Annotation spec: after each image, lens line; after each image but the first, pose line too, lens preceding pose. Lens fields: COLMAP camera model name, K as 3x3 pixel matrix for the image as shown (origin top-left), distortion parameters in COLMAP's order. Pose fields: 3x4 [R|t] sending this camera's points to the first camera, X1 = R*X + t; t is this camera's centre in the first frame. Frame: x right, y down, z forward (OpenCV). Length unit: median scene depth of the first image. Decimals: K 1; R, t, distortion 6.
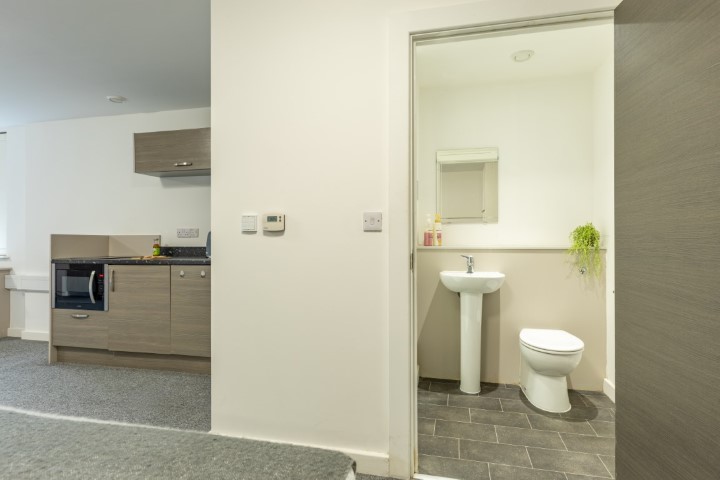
lens RADIAL K [[413.3, 0, 357.4], [0, 413.3, 240.6], [0, 0, 1]] dist [0.007112, 0.000778]
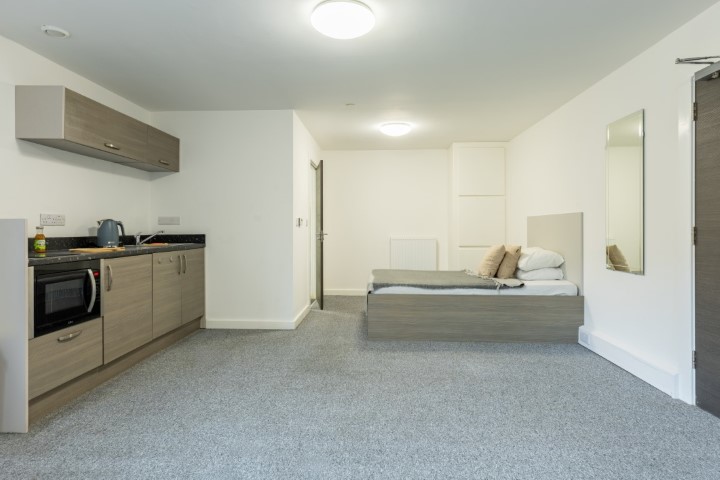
lens RADIAL K [[413.3, 0, 363.5], [0, 413.3, 228.9], [0, 0, 1]] dist [0.007112, 0.000778]
pose [[-0.206361, 0.000356, 0.978476, -1.553020], [0.000081, 1.000000, -0.000347, -0.001090], [-0.978476, 0.000008, -0.206361, 0.693496]]
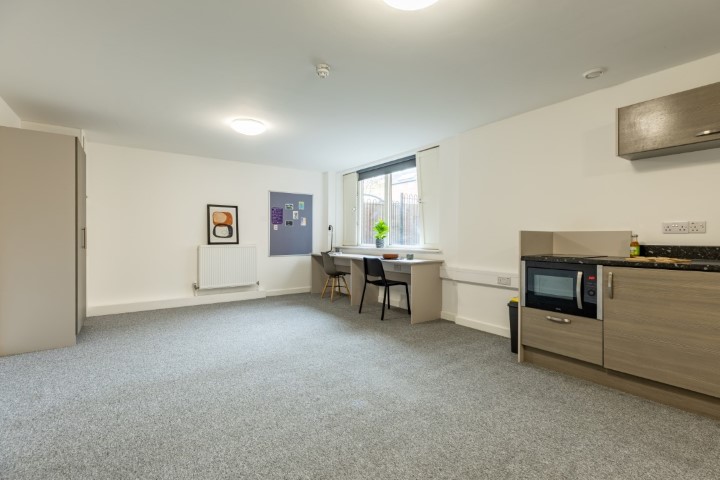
lens RADIAL K [[354.8, 0, 331.2], [0, 354.8, 238.2], [0, 0, 1]] dist [0.006129, -0.001330]
pose [[0.699591, 0.003828, -0.714534, -0.487126], [-0.001006, 0.999990, 0.004372, -0.000877], [0.714543, -0.002340, 0.699587, 0.098974]]
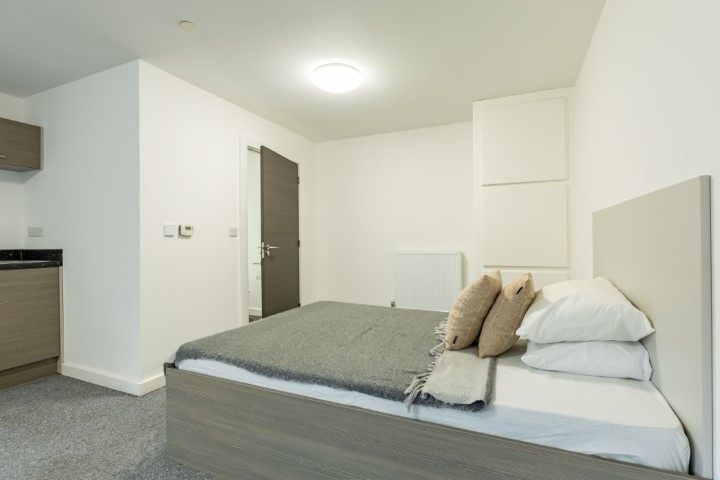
lens RADIAL K [[345.1, 0, 368.8], [0, 345.1, 233.8], [0, 0, 1]] dist [-0.000507, -0.001036]
pose [[0.178671, 0.016878, 0.983764, -0.836062], [0.008751, 0.999786, -0.018743, 0.000662], [-0.983870, 0.011958, 0.178485, 0.045850]]
